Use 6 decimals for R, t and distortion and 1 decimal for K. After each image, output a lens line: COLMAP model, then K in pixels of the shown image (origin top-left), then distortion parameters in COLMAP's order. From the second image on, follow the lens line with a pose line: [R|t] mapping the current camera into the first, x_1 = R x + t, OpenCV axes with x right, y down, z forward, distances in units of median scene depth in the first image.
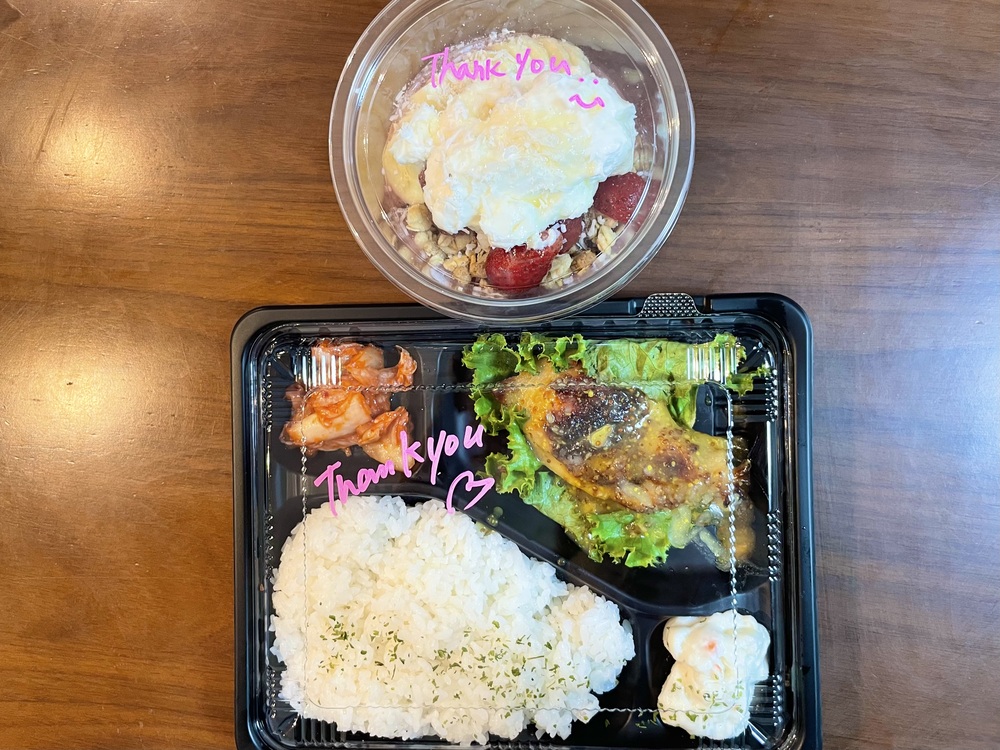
lens RADIAL K [[695.9, 0, 500.0], [0, 695.9, 375.0], [0, 0, 1]] dist [0.076142, -0.157082]
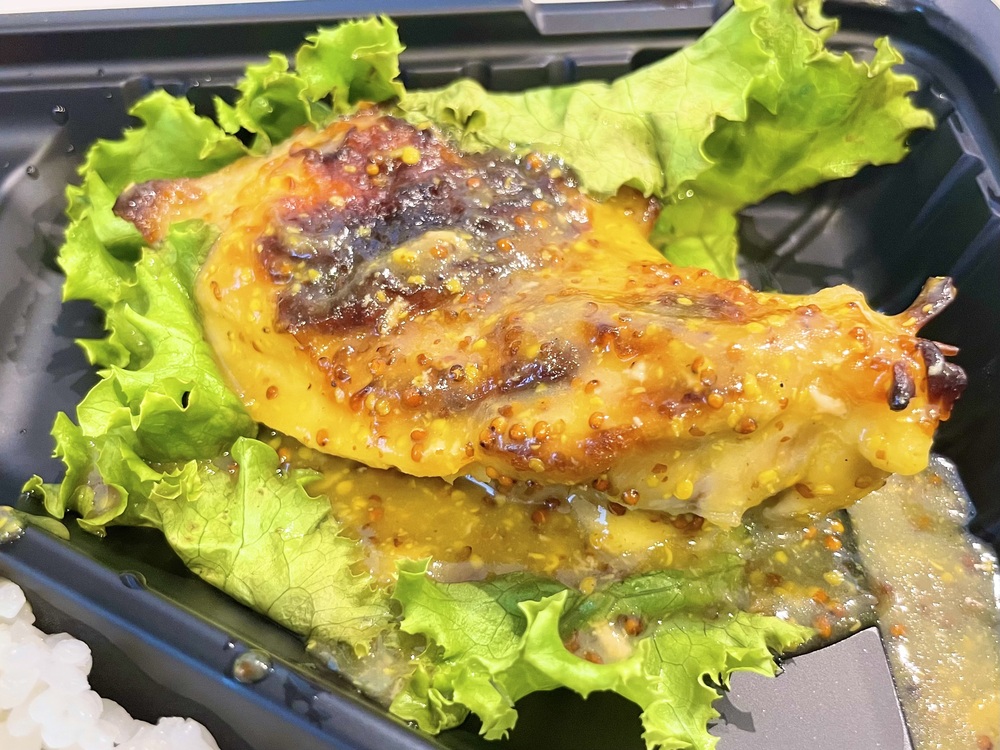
lens RADIAL K [[980.3, 0, 498.1], [0, 980.3, 414.1], [0, 0, 1]] dist [0.135477, -0.360692]
pose [[0.998161, 0.031248, 0.051935, 0.148197], [0.006691, 0.794818, -0.606811, 0.394569], [-0.060240, 0.606043, 0.793148, 0.692871]]
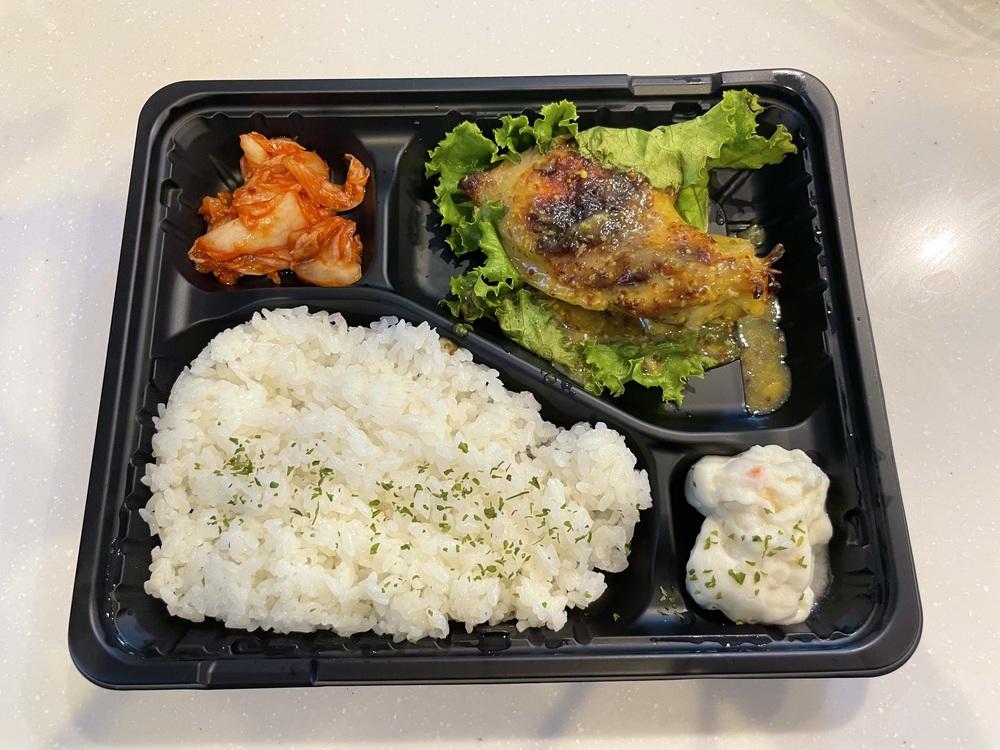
lens RADIAL K [[695.9, 0, 500.0], [0, 695.9, 375.0], [0, 0, 1]] dist [0.076142, -0.157082]
pose [[0.997657, 0.020611, 0.065242, -0.016118], [-0.003219, 0.966634, -0.256142, 0.455694], [-0.068345, 0.255332, 0.964435, 0.270452]]
